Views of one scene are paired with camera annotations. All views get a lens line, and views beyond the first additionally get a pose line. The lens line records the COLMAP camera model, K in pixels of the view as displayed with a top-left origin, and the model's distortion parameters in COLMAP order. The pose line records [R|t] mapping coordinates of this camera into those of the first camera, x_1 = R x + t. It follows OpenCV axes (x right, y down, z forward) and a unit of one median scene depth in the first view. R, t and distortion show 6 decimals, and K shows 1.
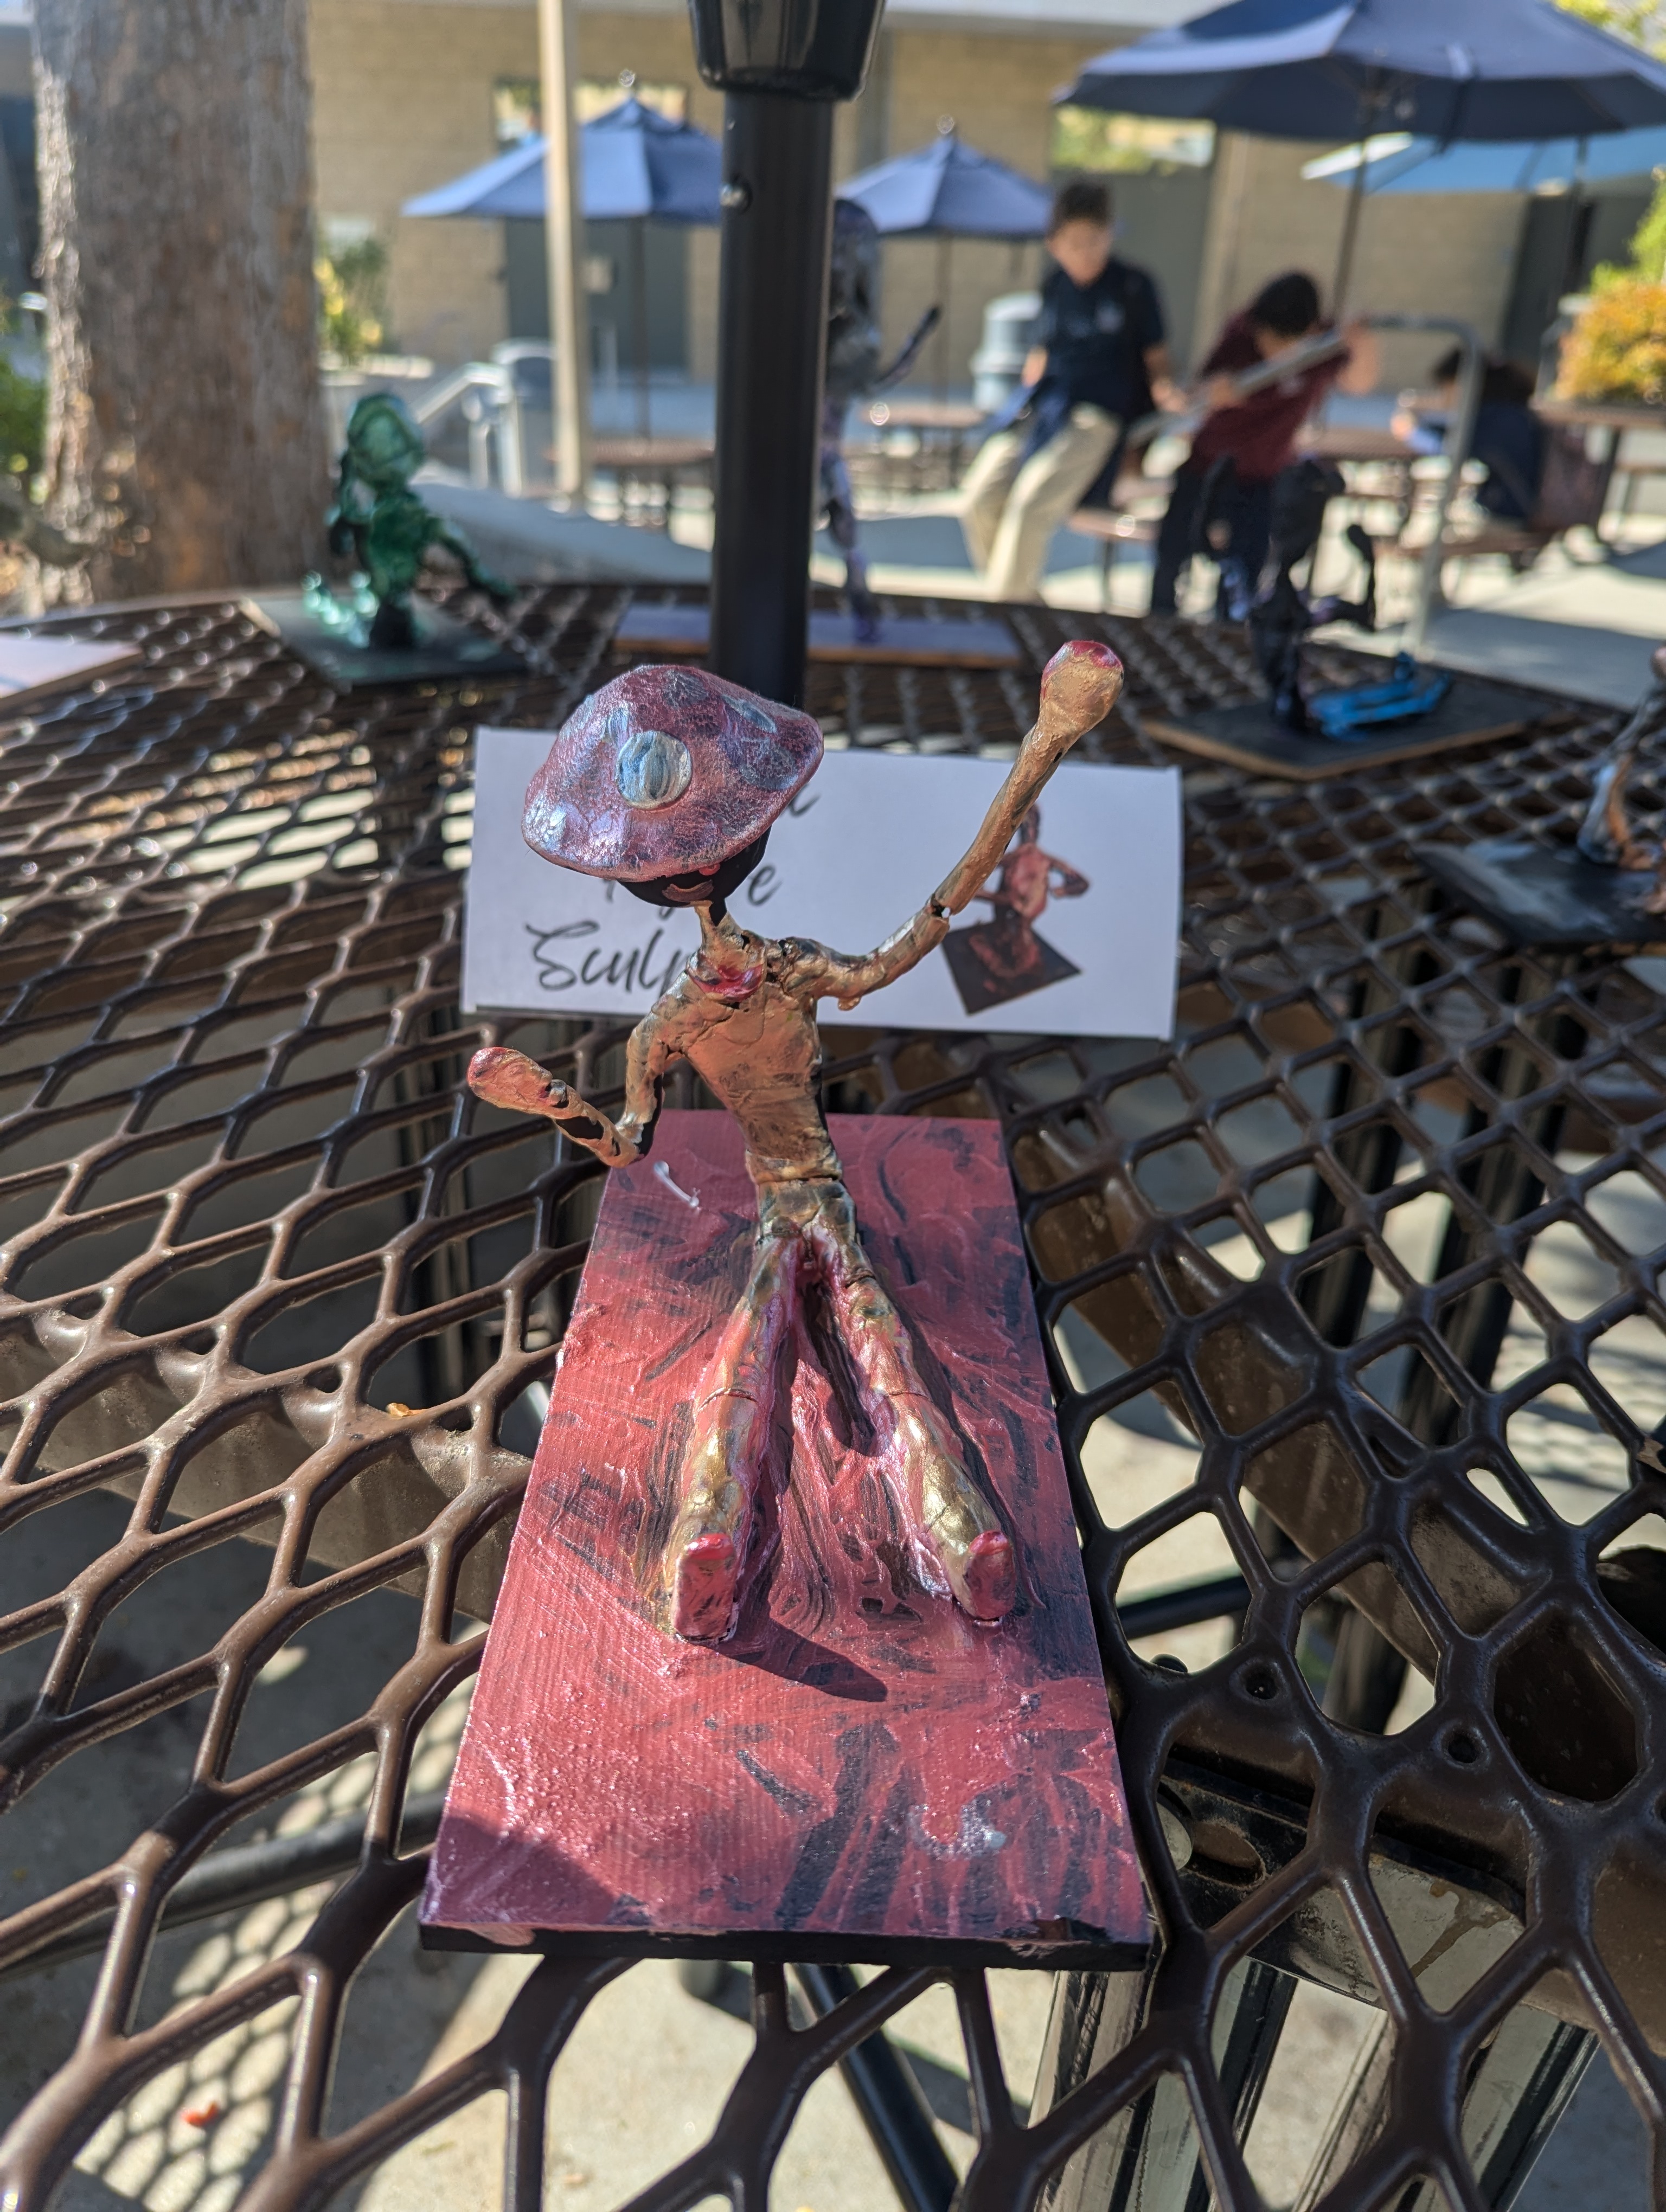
lens RADIAL K [[1532.1, 0, 817.1], [0, 1532.1, 1111.5], [0, 0, 1]] dist [0.006608, -0.000782]
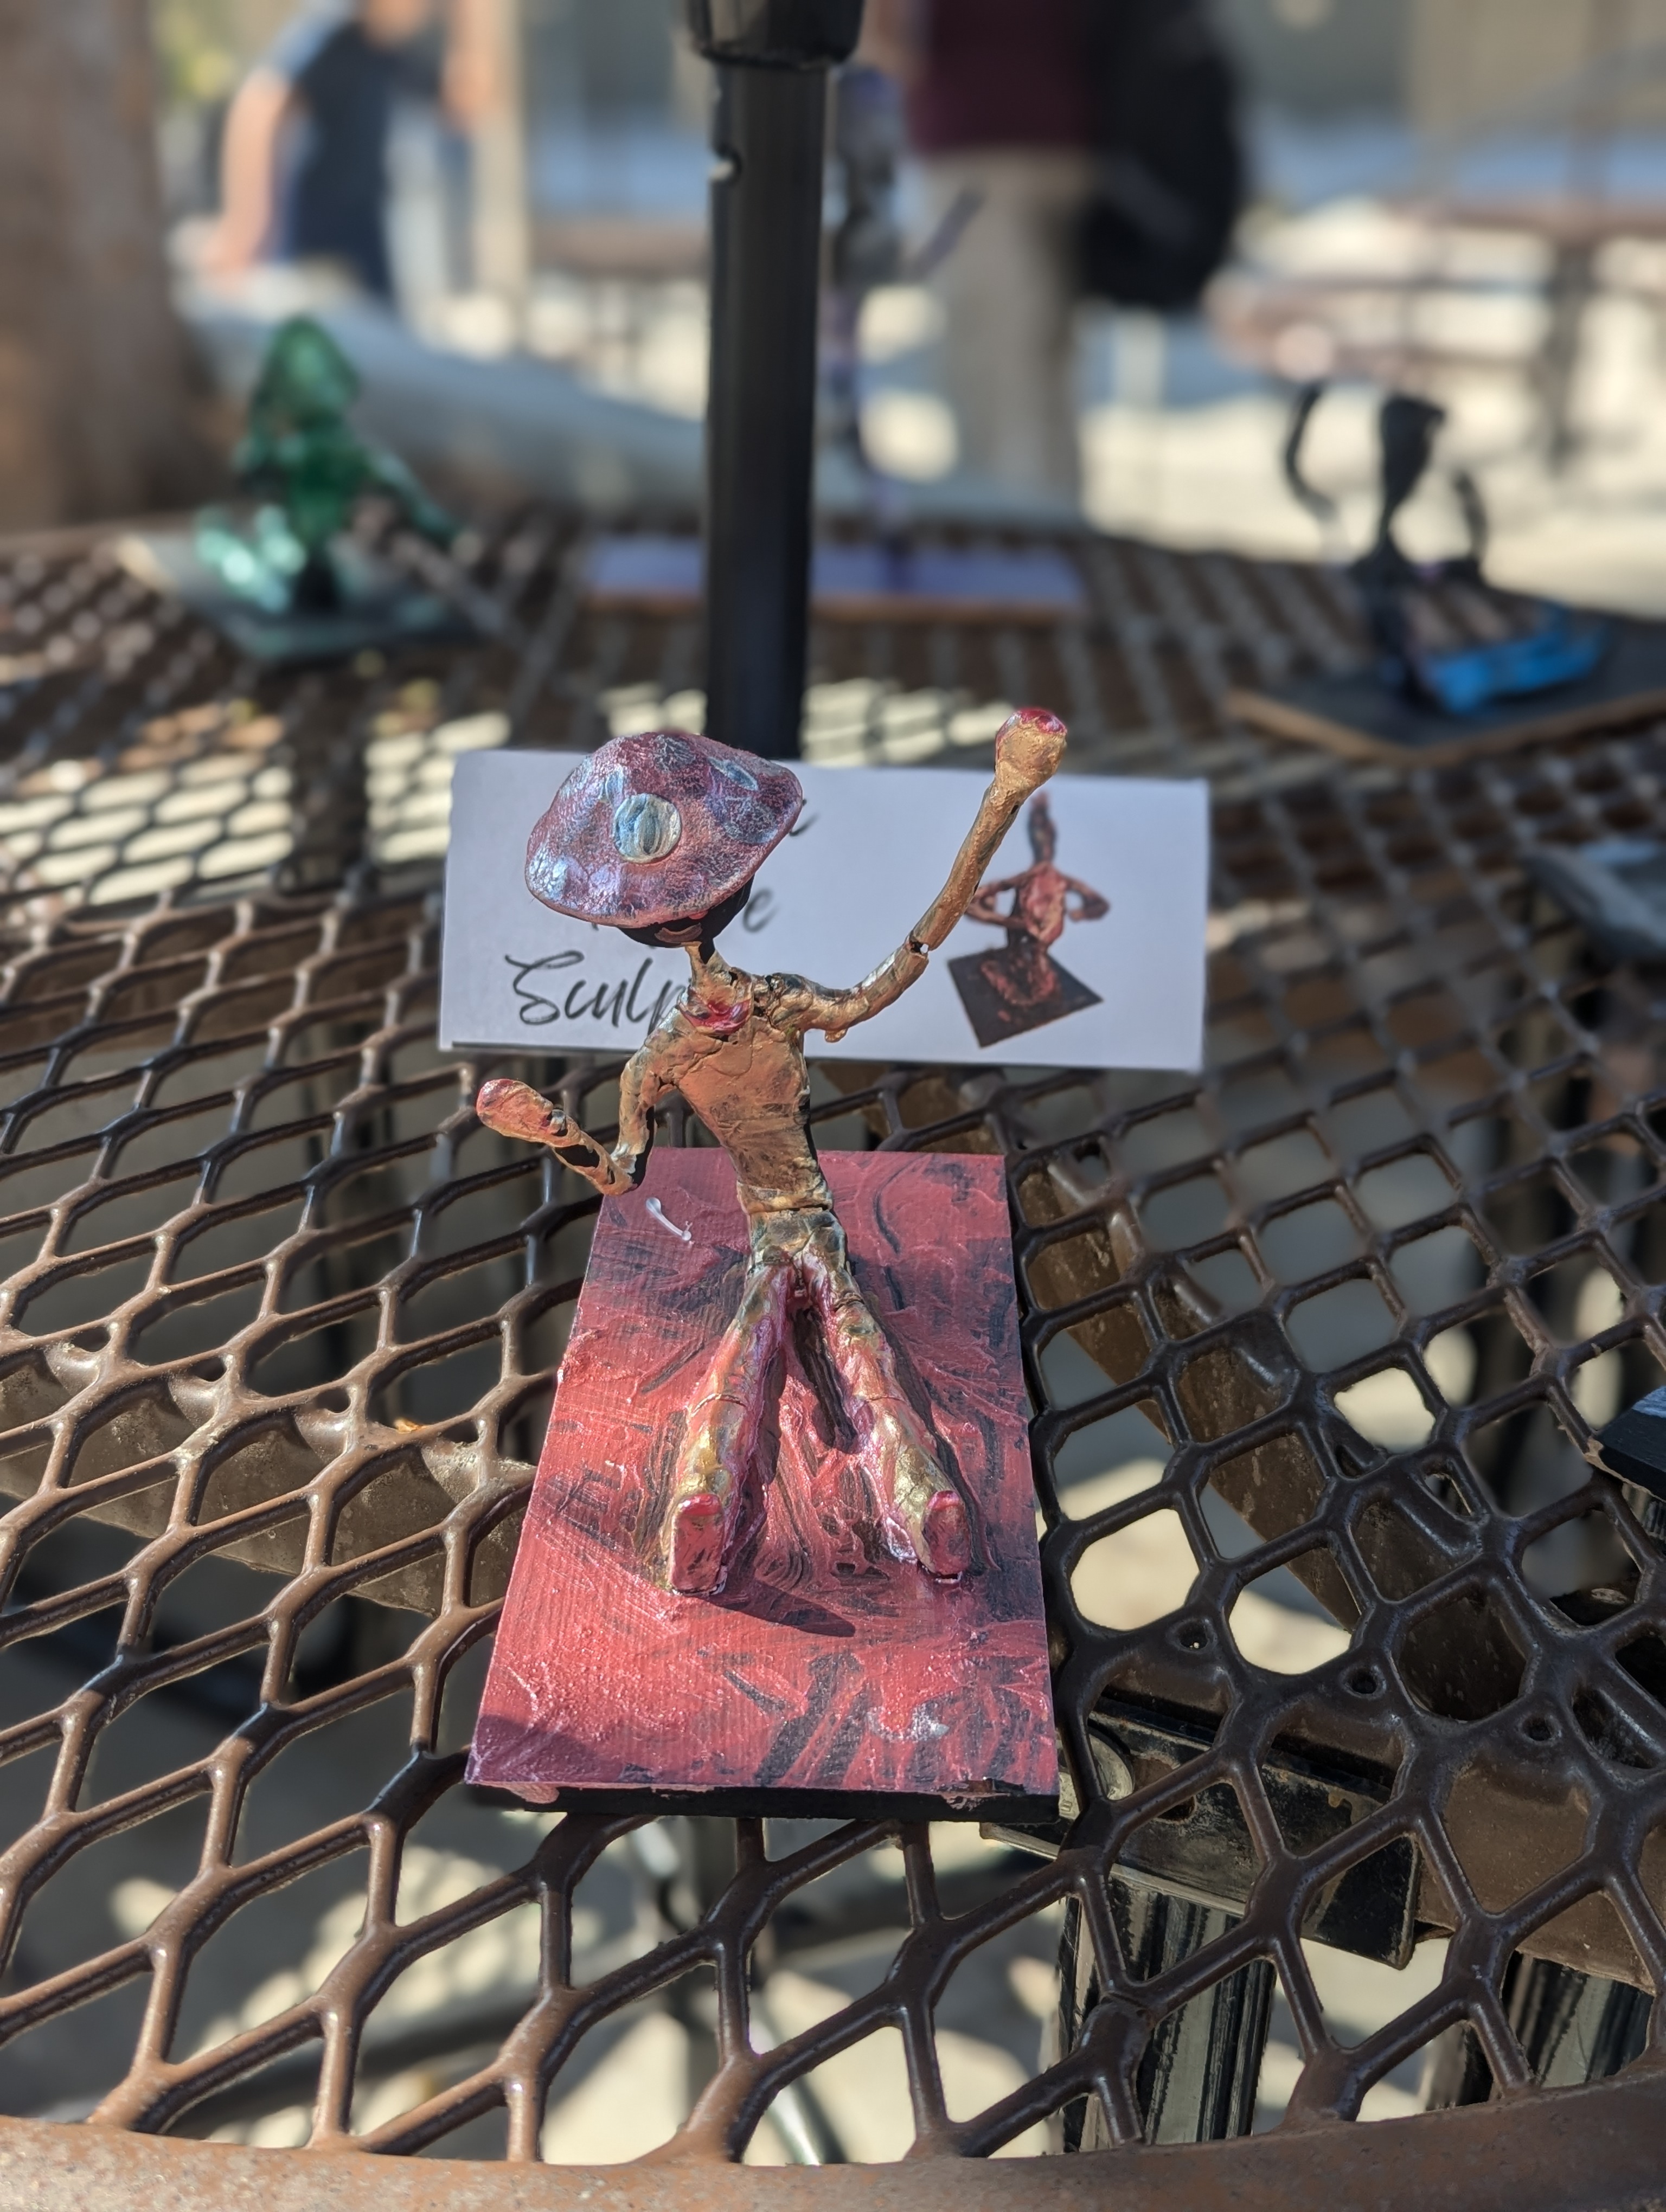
lens RADIAL K [[2220.1, 0, 837.0], [0, 2220.1, 1103.3], [0, 0, 1]] dist [0.008464, -0.024516]
pose [[0.999841, -0.010189, -0.014610, 0.047430], [0.009570, 0.999078, -0.041844, 0.041089], [0.015023, 0.041697, 0.999017, -0.537383]]
